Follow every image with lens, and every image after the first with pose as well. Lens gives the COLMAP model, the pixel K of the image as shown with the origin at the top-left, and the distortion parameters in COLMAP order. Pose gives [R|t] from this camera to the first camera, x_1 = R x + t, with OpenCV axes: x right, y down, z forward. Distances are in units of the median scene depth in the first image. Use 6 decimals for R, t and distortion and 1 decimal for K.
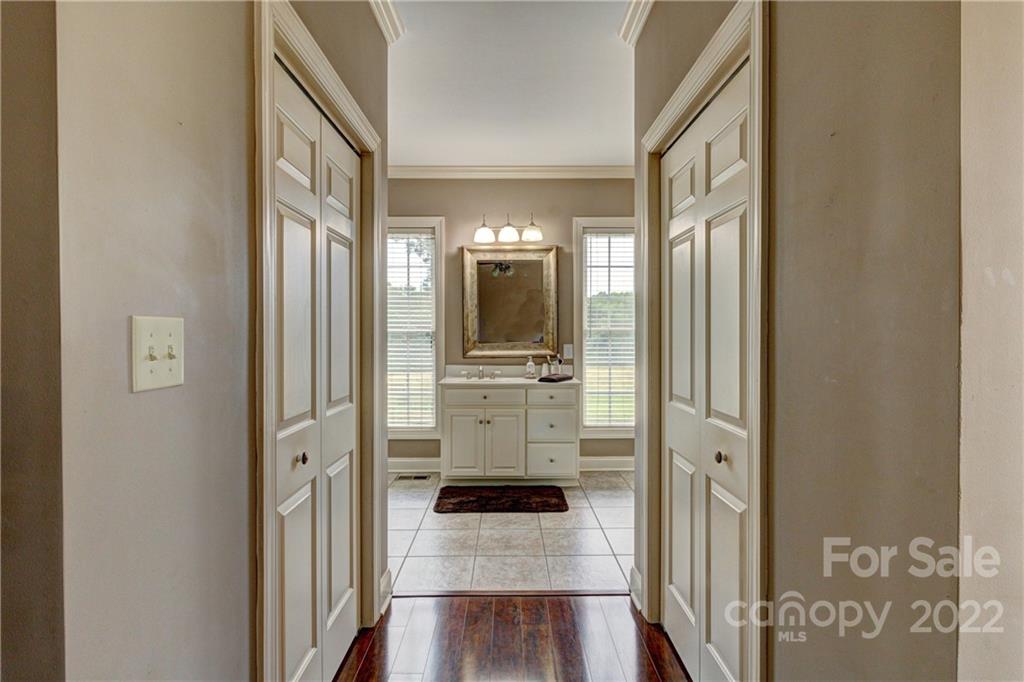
lens RADIAL K [[515.8, 0, 512.0], [0, 515.8, 341.0], [0, 0, 1]] dist [-0.000737, -0.000035]
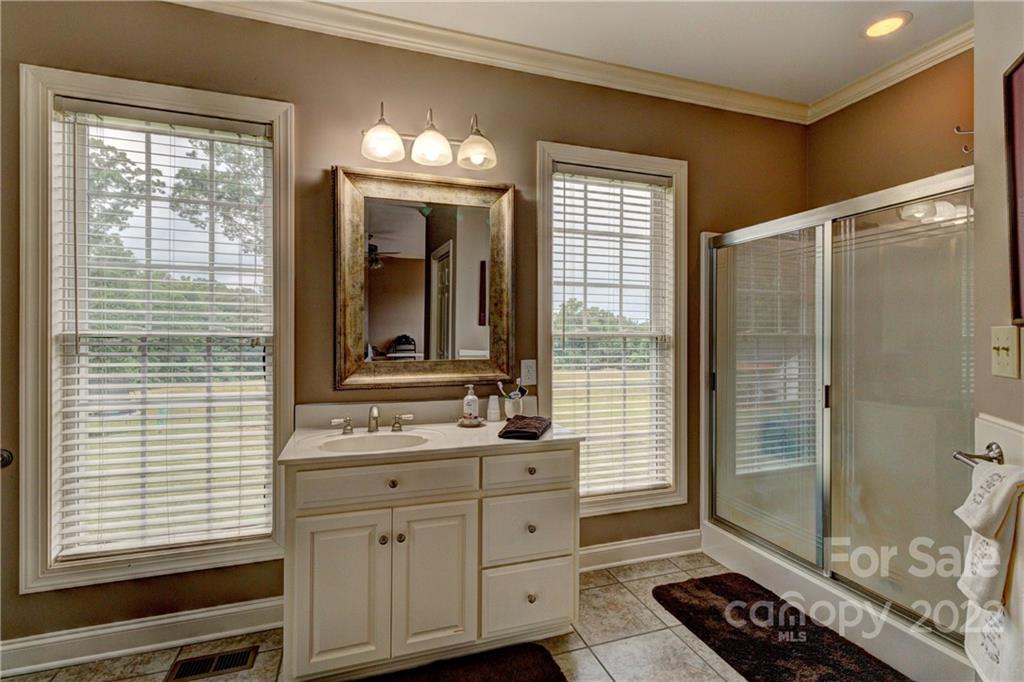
lens RADIAL K [[471.0, 0, 512.9], [0, 471.0, 338.1], [0, 0, 1]] dist [0.006923, 0.000088]
pose [[0.952046, 0.001610, 0.305950, -0.070625], [0.003522, 0.999862, -0.016224, -0.009383], [-0.305934, 0.016523, 0.951909, 0.514891]]
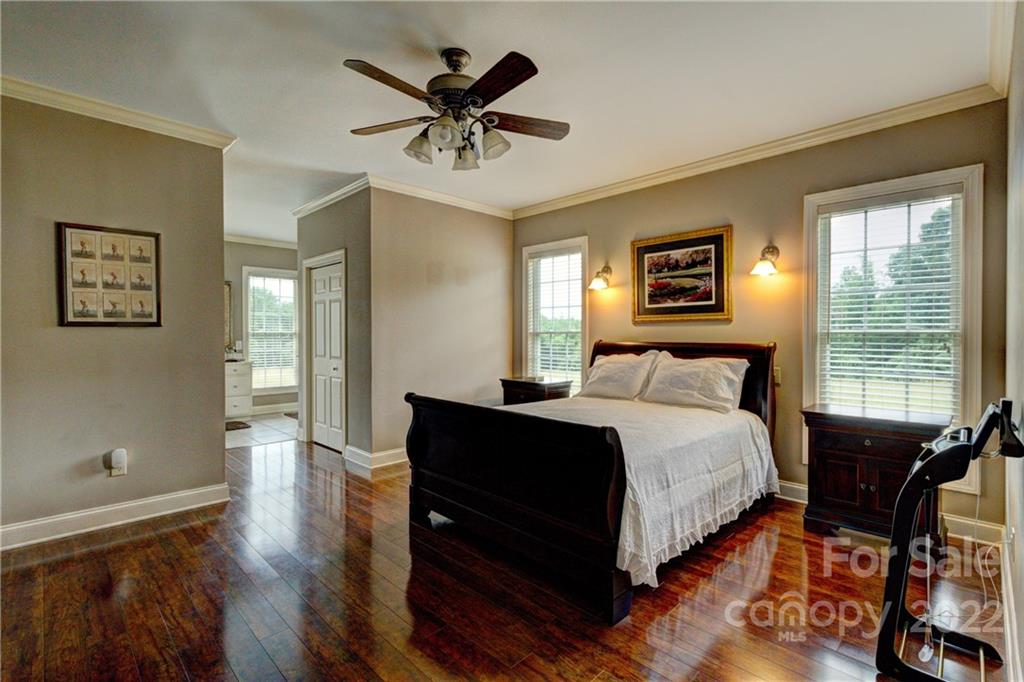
lens RADIAL K [[471.0, 0, 512.9], [0, 471.0, 338.1], [0, 0, 1]] dist [0.006923, 0.000088]
pose [[0.716651, -0.006944, 0.697397, -0.330983], [0.014098, 0.999890, -0.004531, 0.017627], [-0.697289, 0.013079, 0.716671, -0.738191]]
